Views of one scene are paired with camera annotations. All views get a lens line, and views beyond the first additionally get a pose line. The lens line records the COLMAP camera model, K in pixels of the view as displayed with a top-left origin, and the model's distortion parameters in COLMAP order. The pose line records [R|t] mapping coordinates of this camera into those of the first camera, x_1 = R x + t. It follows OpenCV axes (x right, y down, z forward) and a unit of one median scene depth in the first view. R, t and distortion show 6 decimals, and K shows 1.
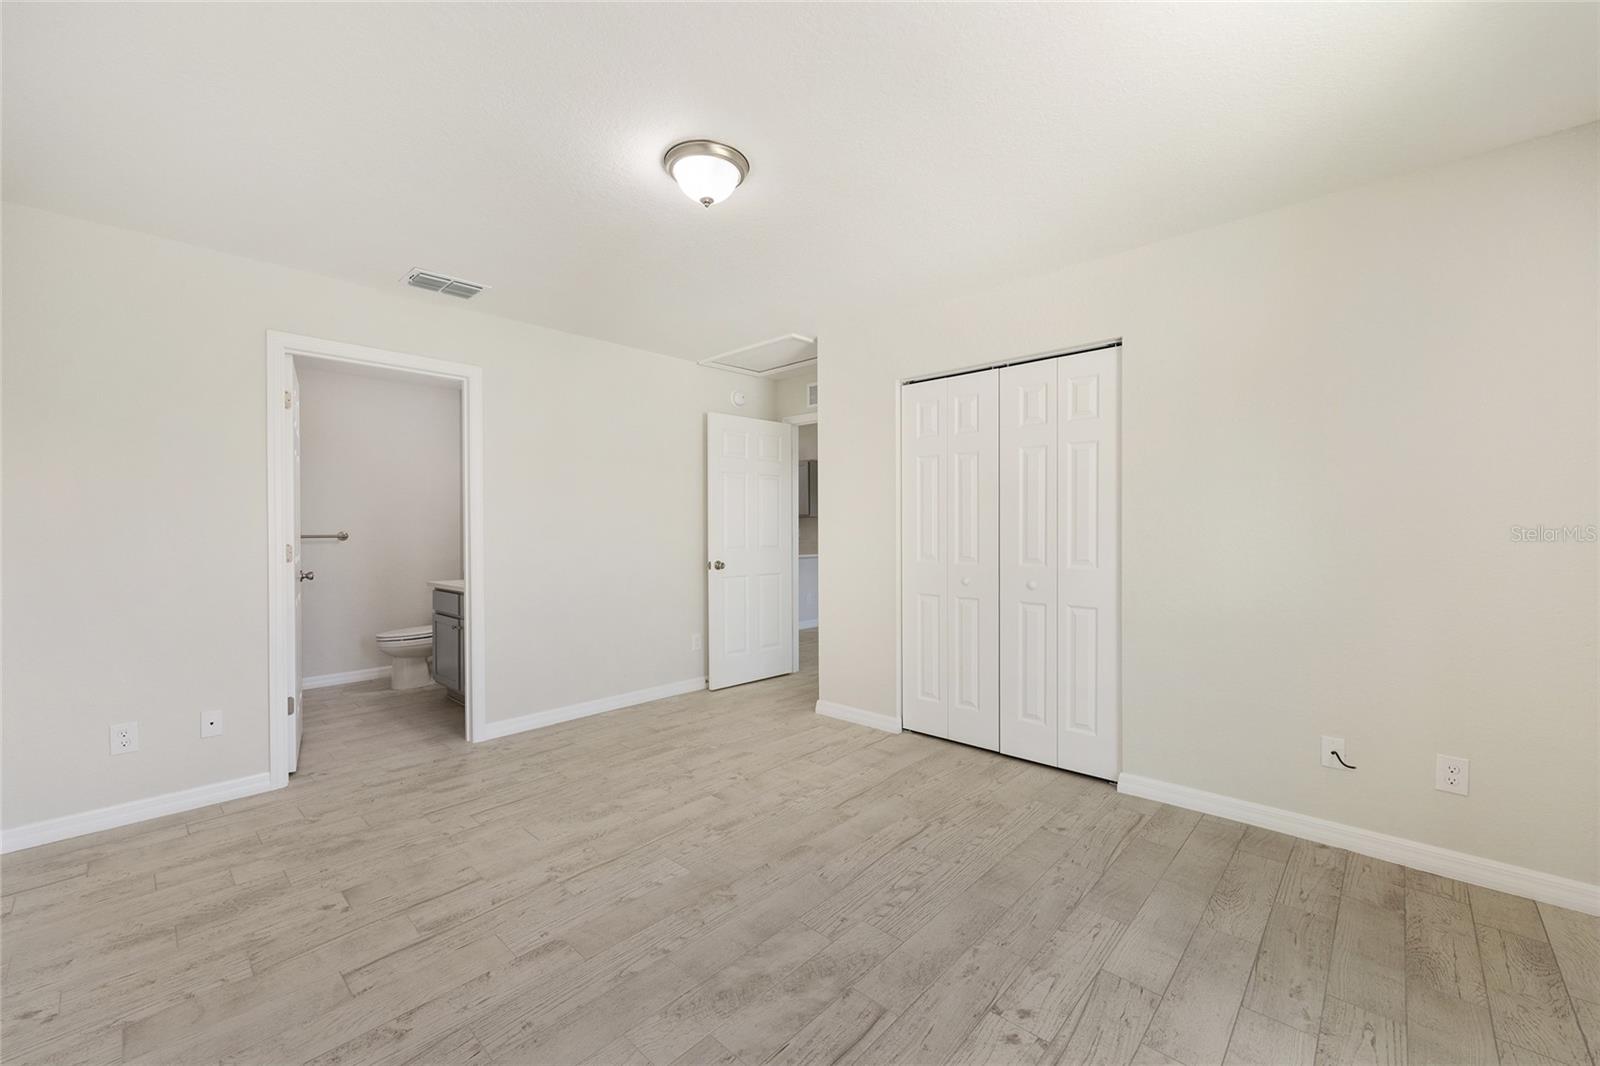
lens RADIAL K [[642.2, 0, 801.7], [0, 642.2, 528.5], [0, 0, 1]] dist [-0.001505, 0.001111]
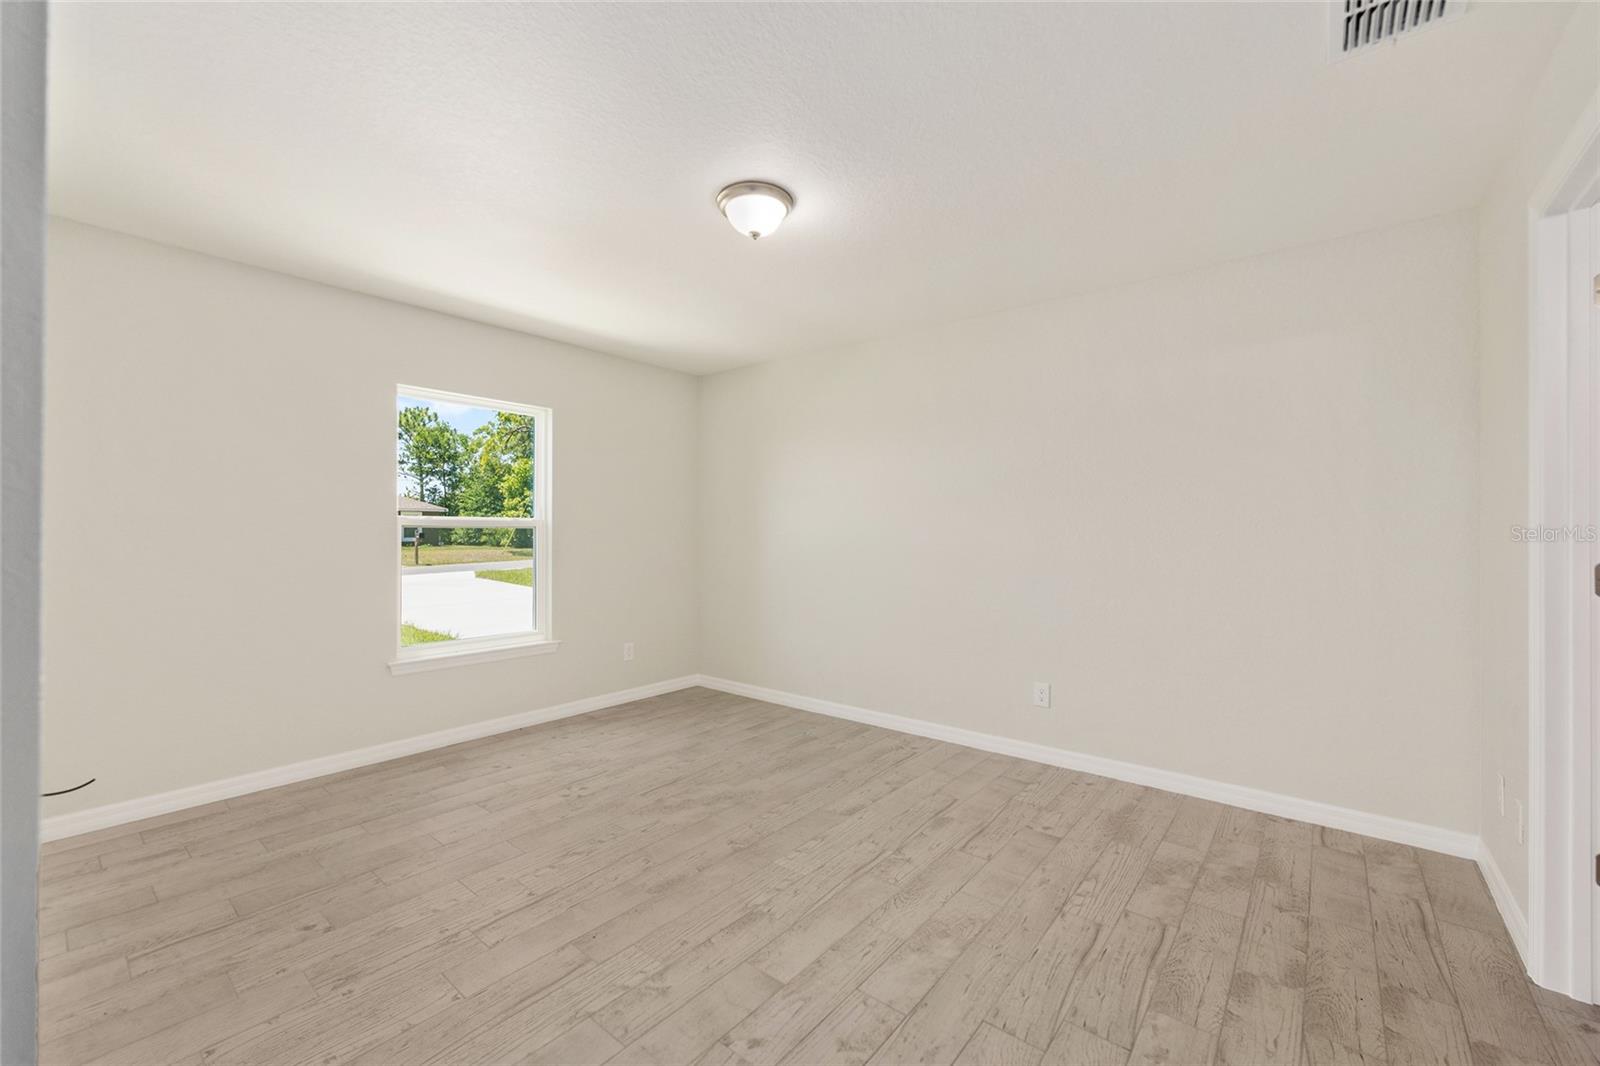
lens RADIAL K [[642.2, 0, 794.9], [0, 642.2, 536.2], [0, 0, 1]] dist [-0.001505, 0.001111]
pose [[-0.998599, 0.003162, -0.052813, -0.151521], [0.002914, 0.999984, 0.004759, -0.000564], [0.052827, 0.004599, -0.998593, 2.001323]]
